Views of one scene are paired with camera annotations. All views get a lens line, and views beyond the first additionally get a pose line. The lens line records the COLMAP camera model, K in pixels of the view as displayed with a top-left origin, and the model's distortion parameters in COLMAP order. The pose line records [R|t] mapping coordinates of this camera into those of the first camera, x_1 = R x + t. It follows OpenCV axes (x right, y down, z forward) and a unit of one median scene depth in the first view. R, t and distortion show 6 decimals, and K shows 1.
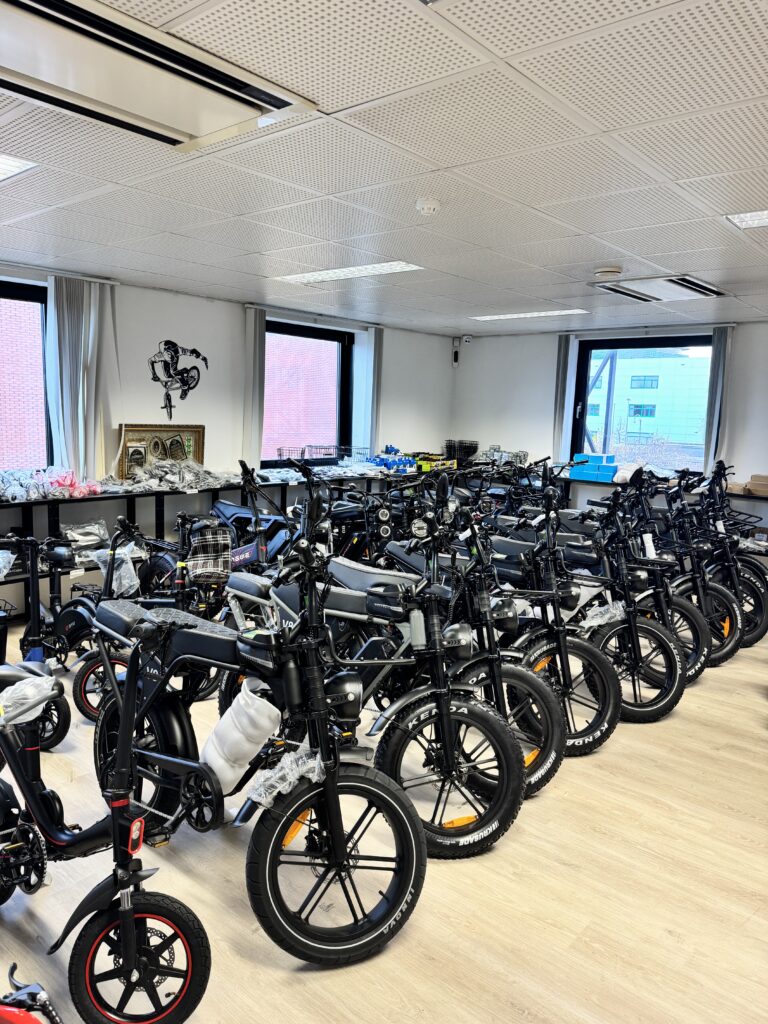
lens RADIAL K [[720.2, 0, 384.0], [0, 720.2, 518.4], [0, 0, 1]] dist [0.090130, -0.189534]
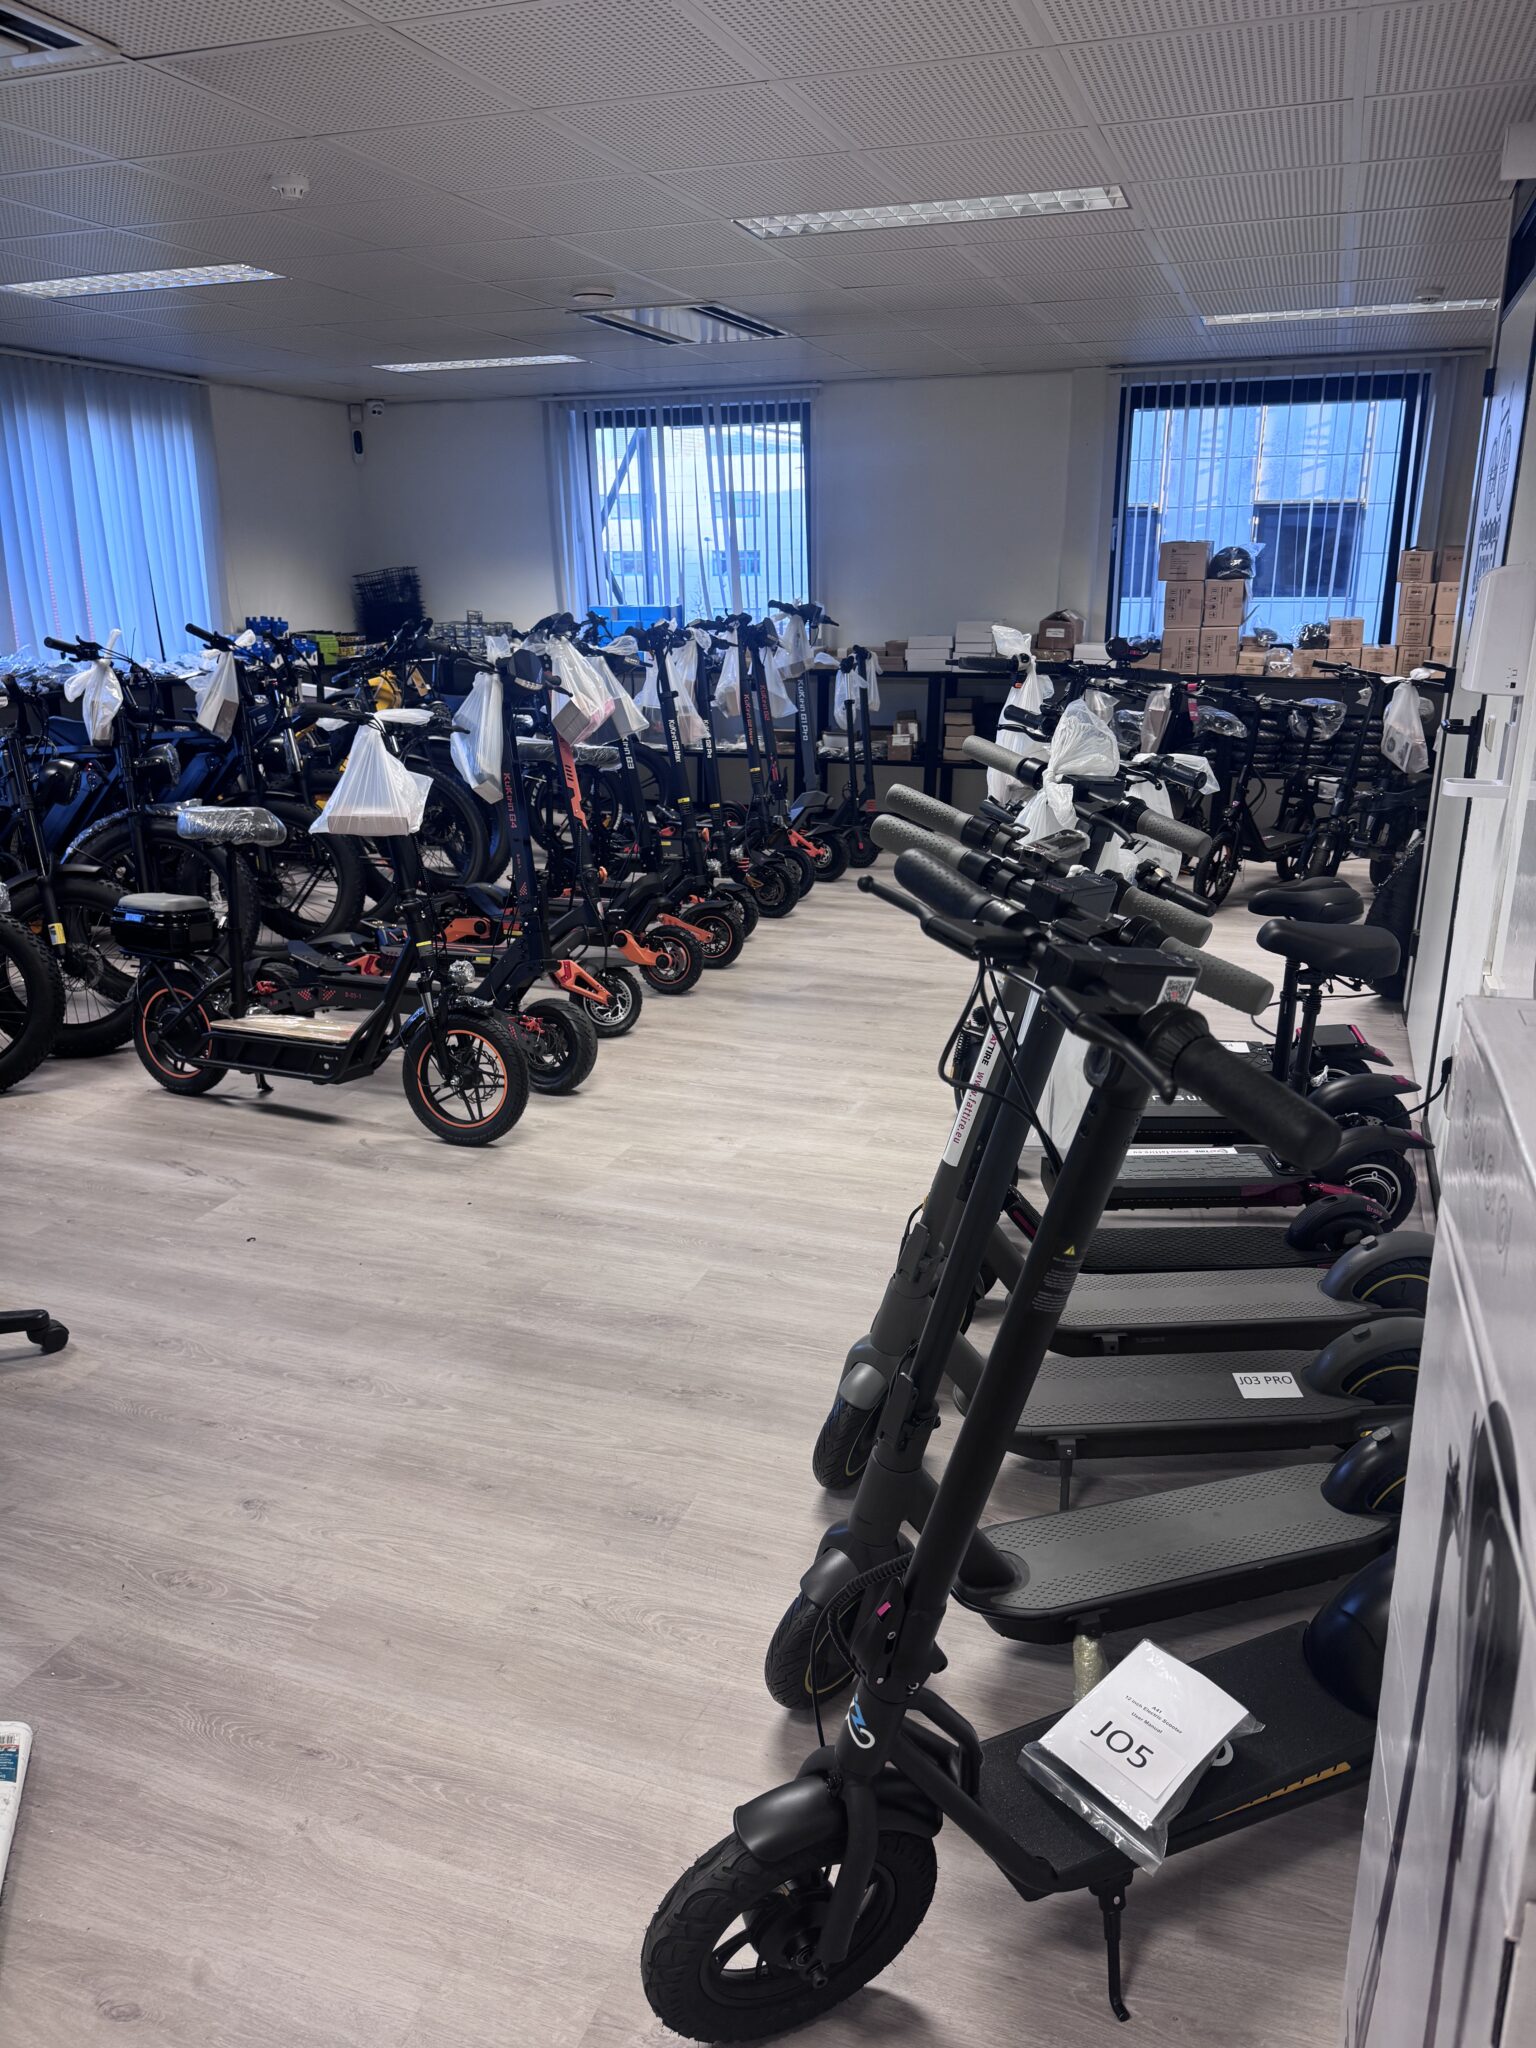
lens RADIAL K [[1450.2, 0, 766.3], [0, 1450.2, 978.1], [0, 0, 1]] dist [0.085434, -0.113410]
pose [[0.937200, -0.126573, 0.325017, -0.037481], [0.085489, 0.986768, 0.137771, 0.078539], [-0.338155, -0.101333, 0.935619, -0.284600]]
